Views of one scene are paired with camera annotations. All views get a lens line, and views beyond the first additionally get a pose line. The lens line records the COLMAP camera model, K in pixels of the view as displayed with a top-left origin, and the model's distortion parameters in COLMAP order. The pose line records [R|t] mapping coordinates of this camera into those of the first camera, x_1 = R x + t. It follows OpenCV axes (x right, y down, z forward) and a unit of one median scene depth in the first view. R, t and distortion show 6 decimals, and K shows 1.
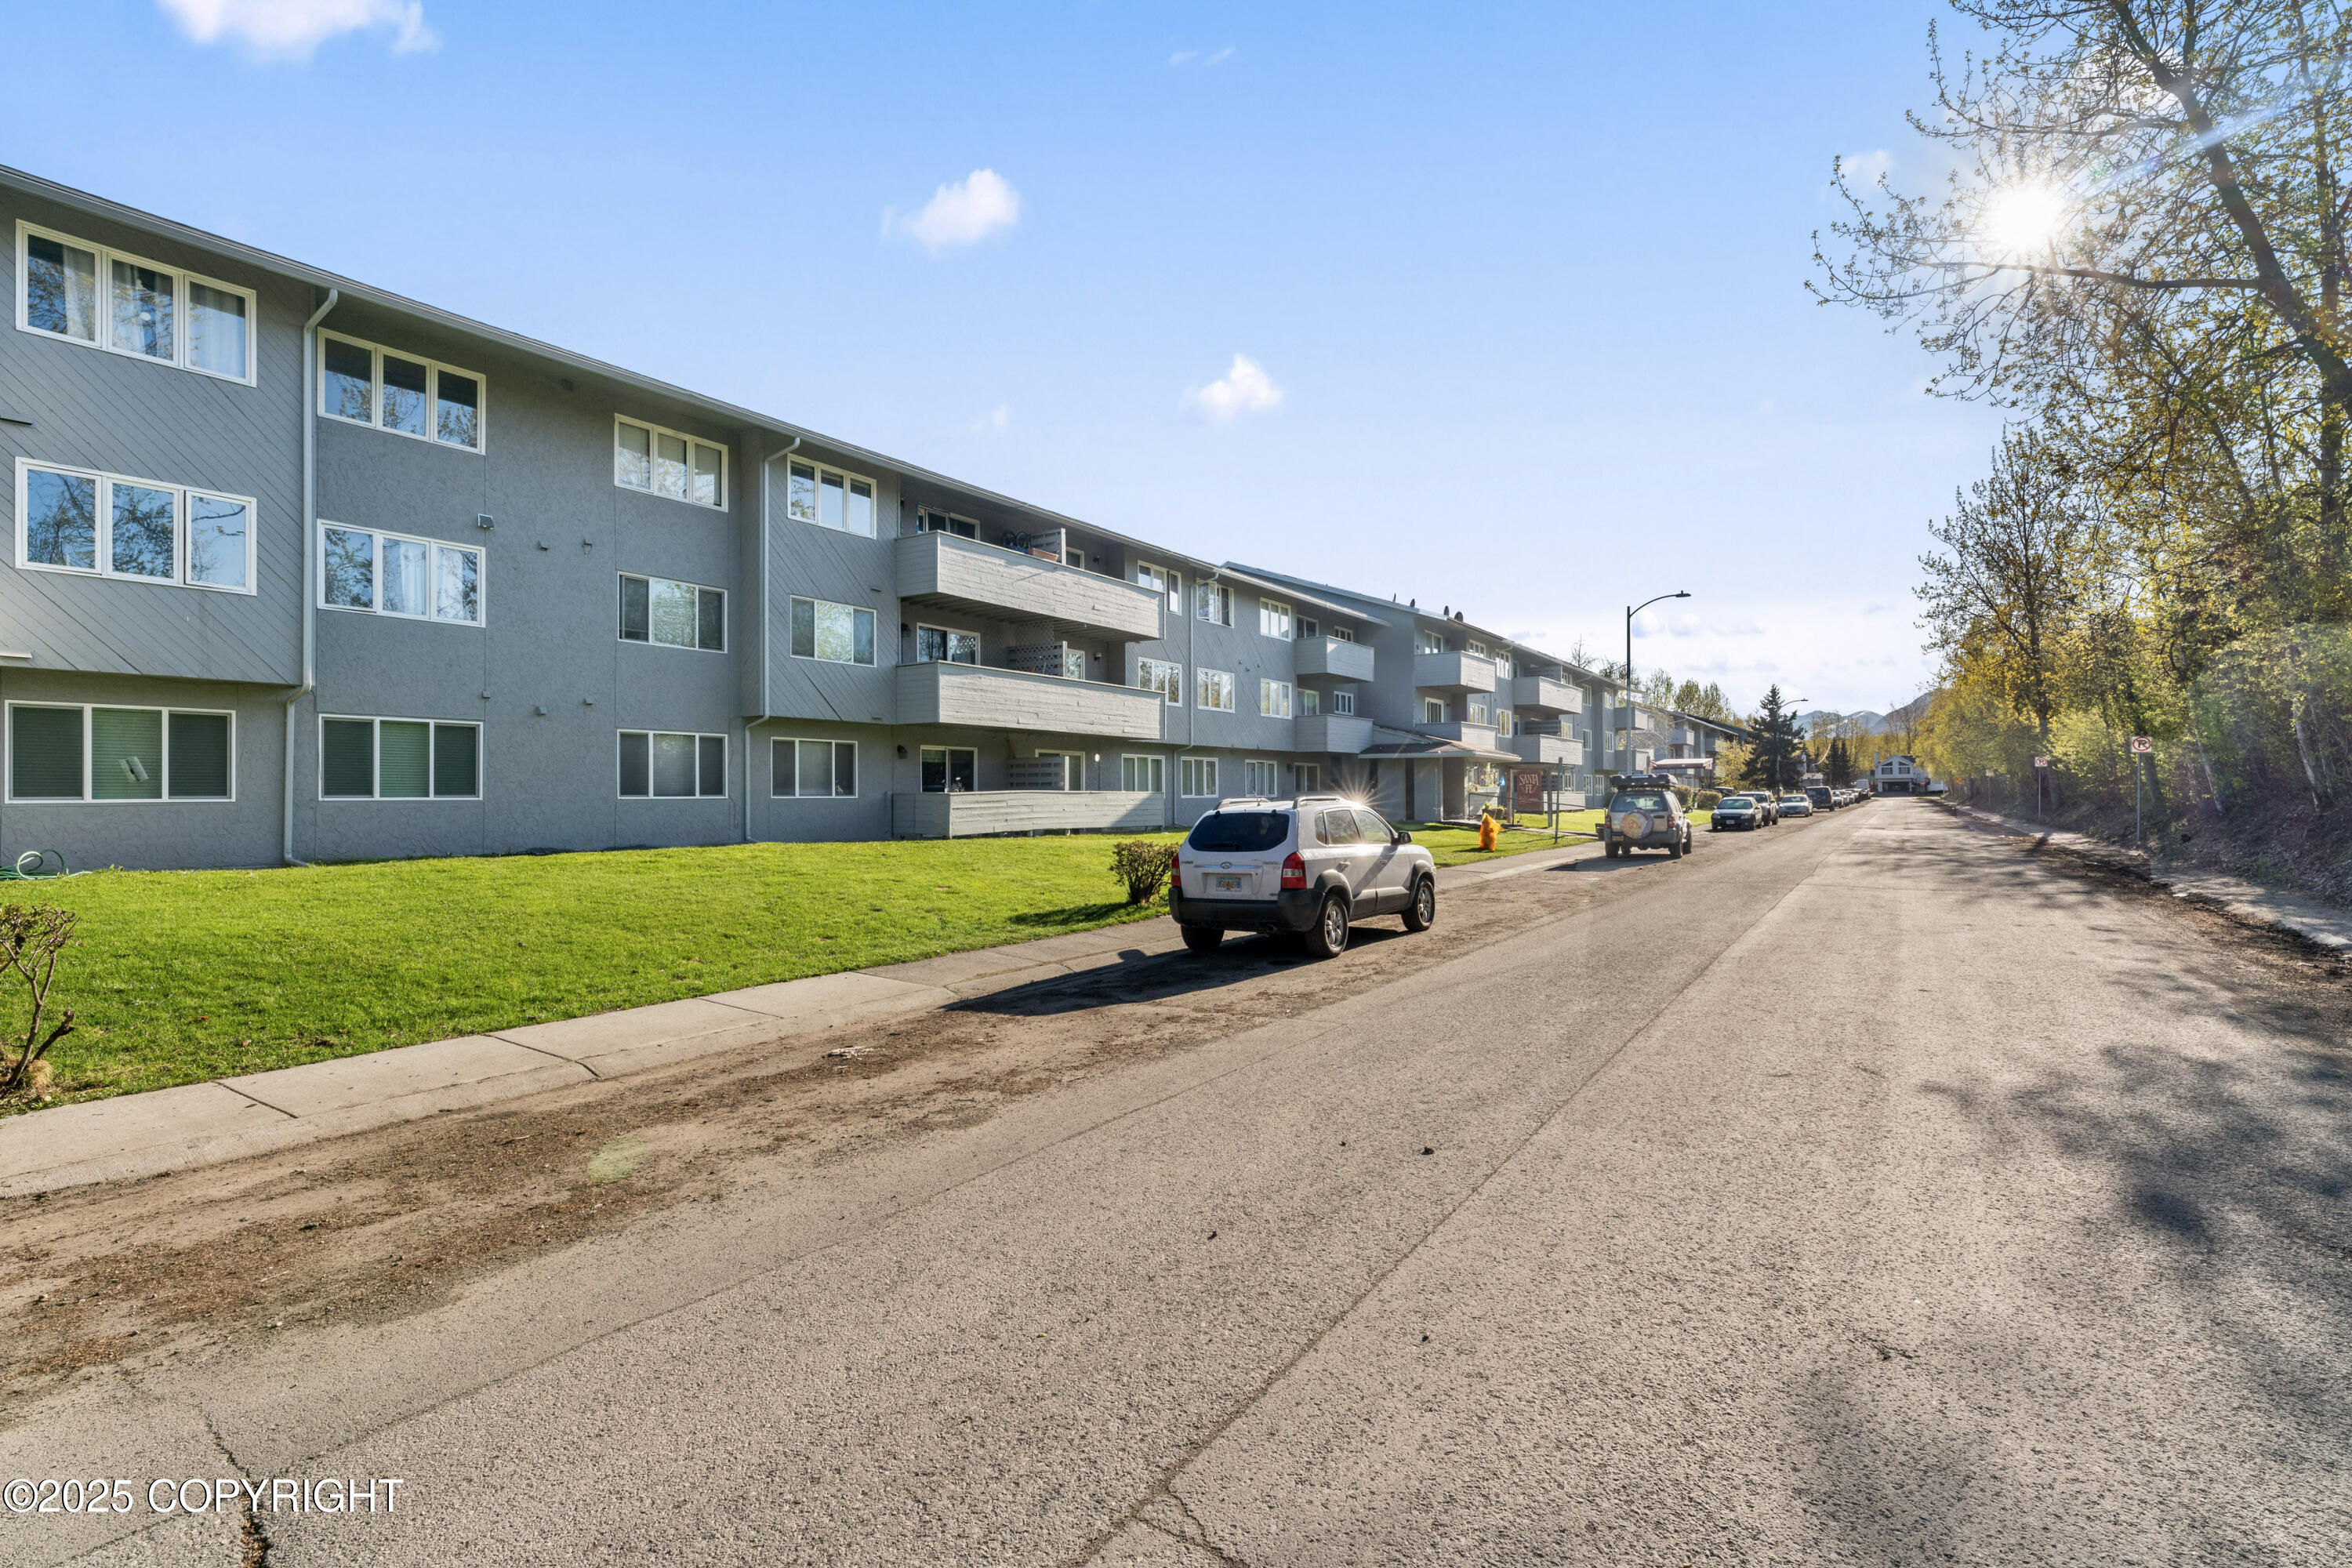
lens RADIAL K [[1100.3, 0, 1176.0], [0, 1100.3, 784.0], [0, 0, 1]] dist [-0.001501, -0.001897]
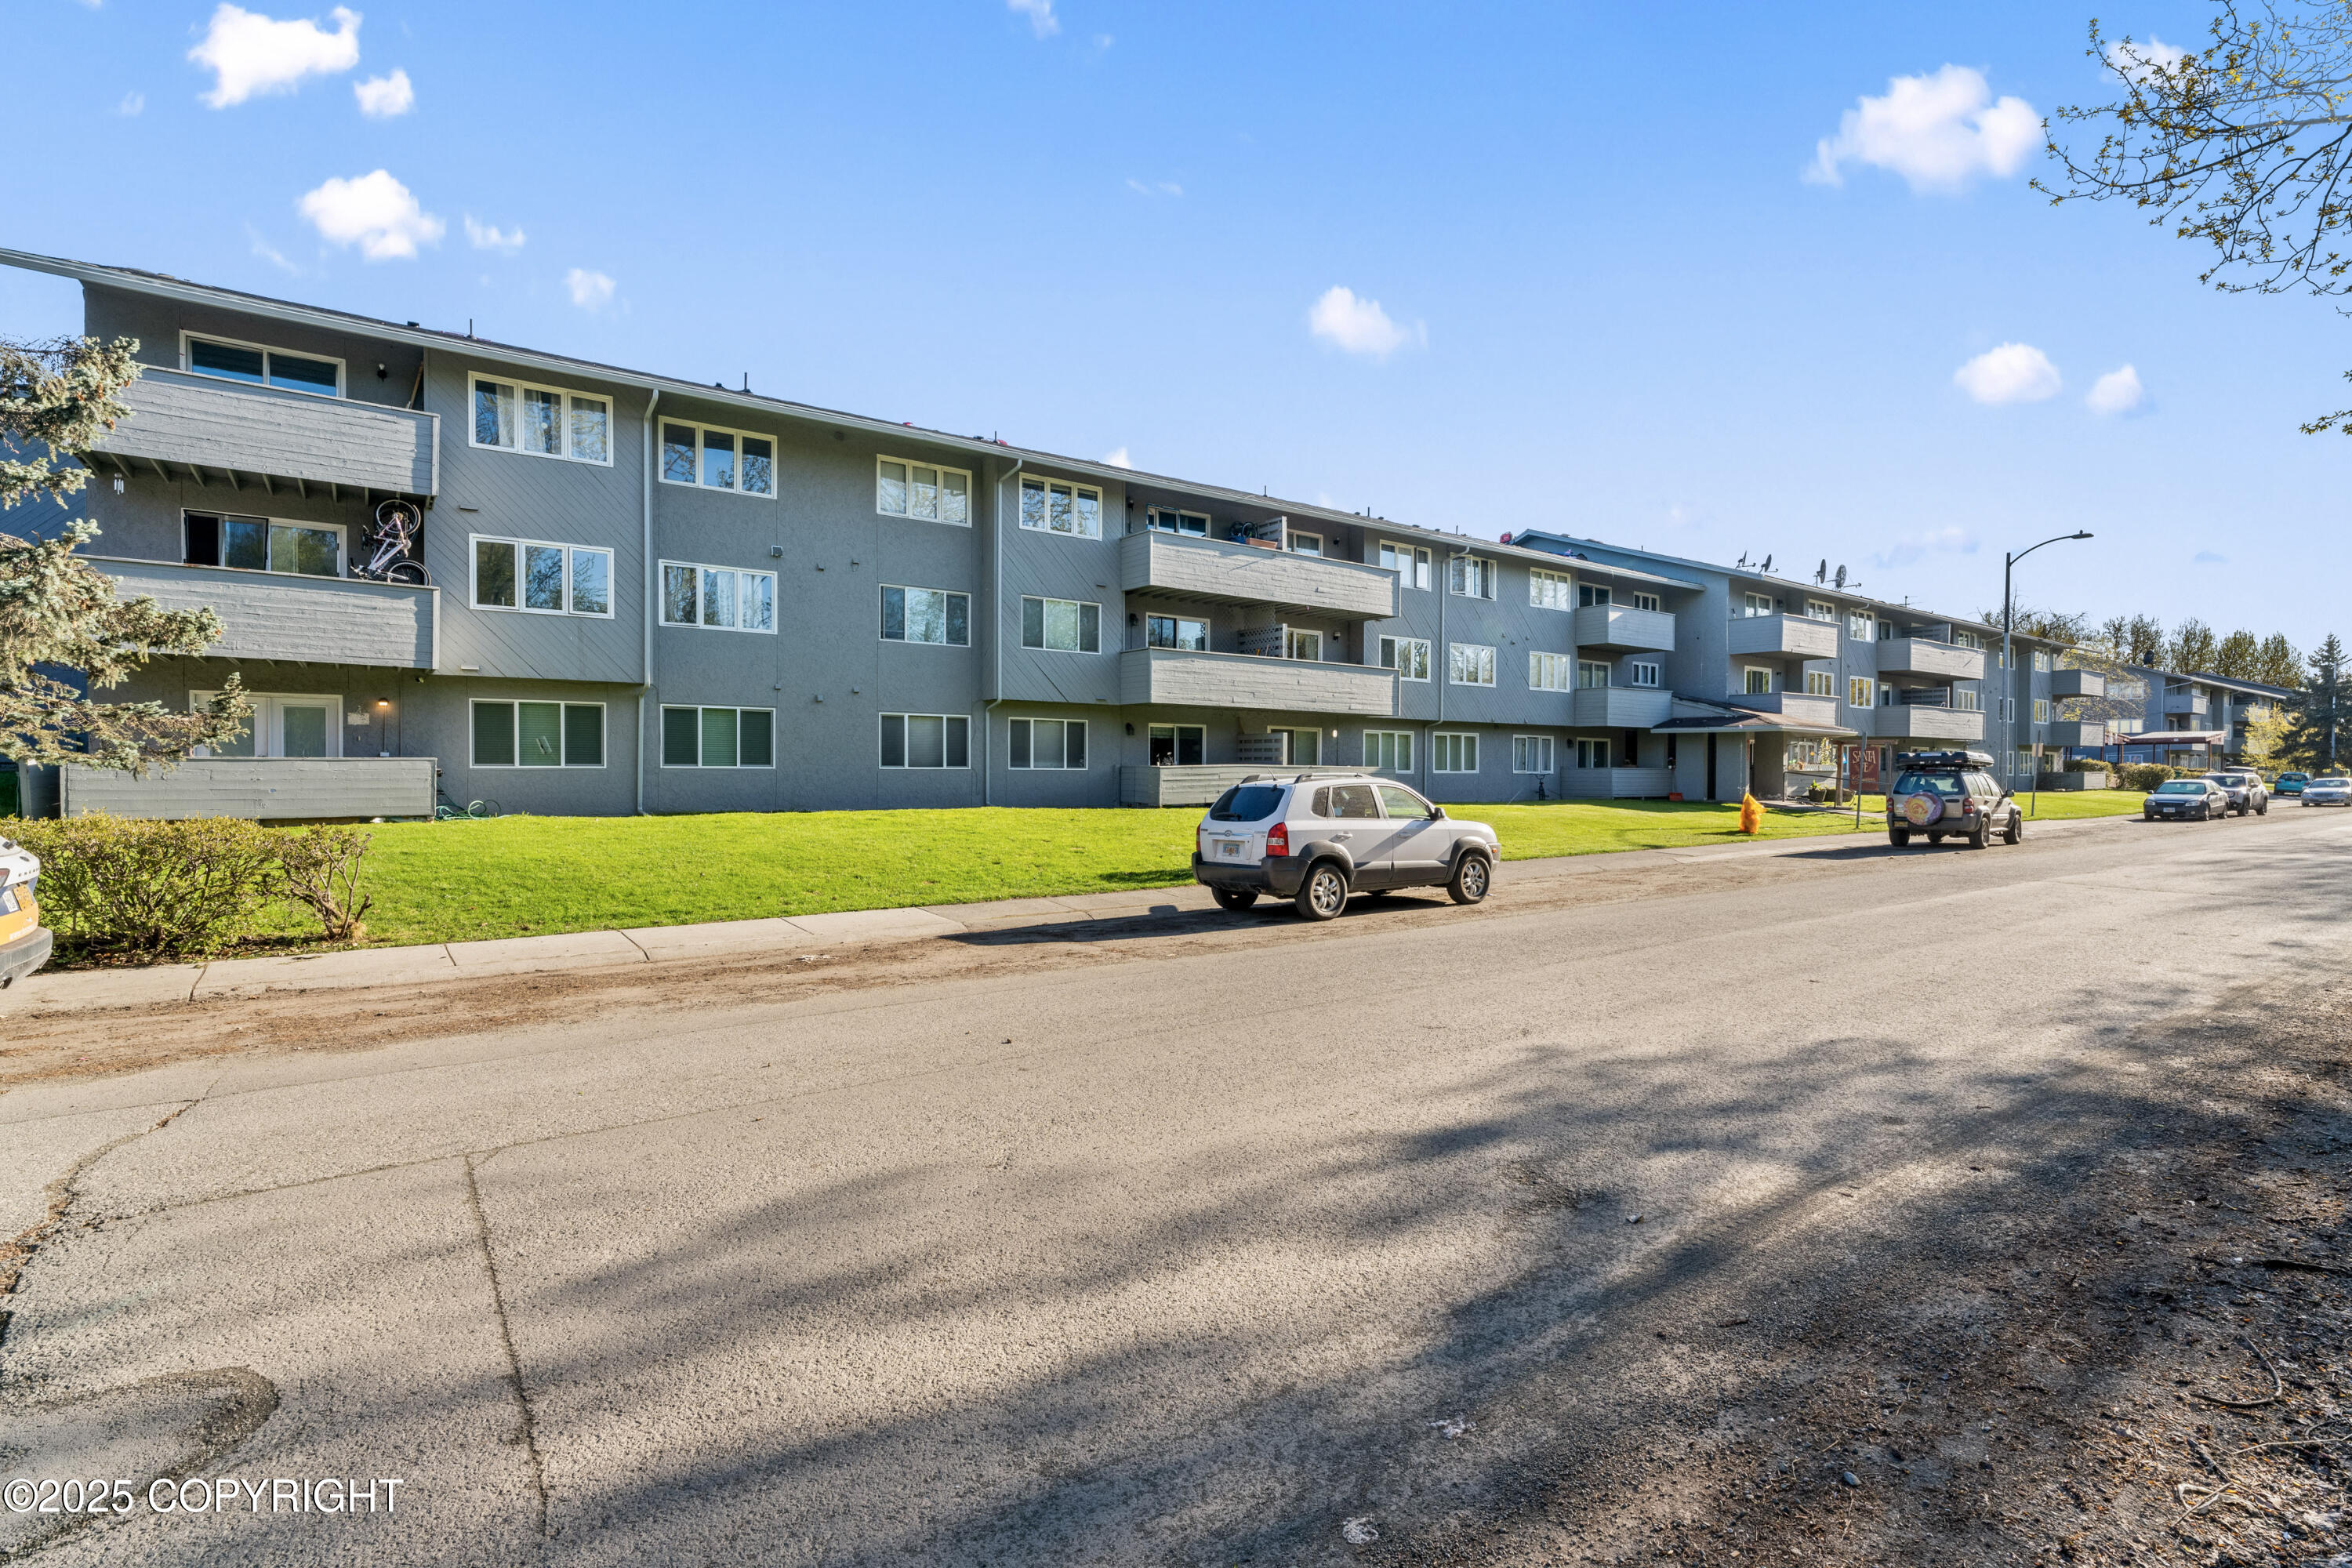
lens RADIAL K [[1100.3, 0, 1176.0], [0, 1100.3, 784.0], [0, 0, 1]] dist [-0.001501, -0.001897]
pose [[0.938283, 0.014175, -0.345577, 0.207990], [-0.005809, 0.999665, 0.025231, -0.002348], [0.345819, -0.021667, 0.938051, -0.038660]]
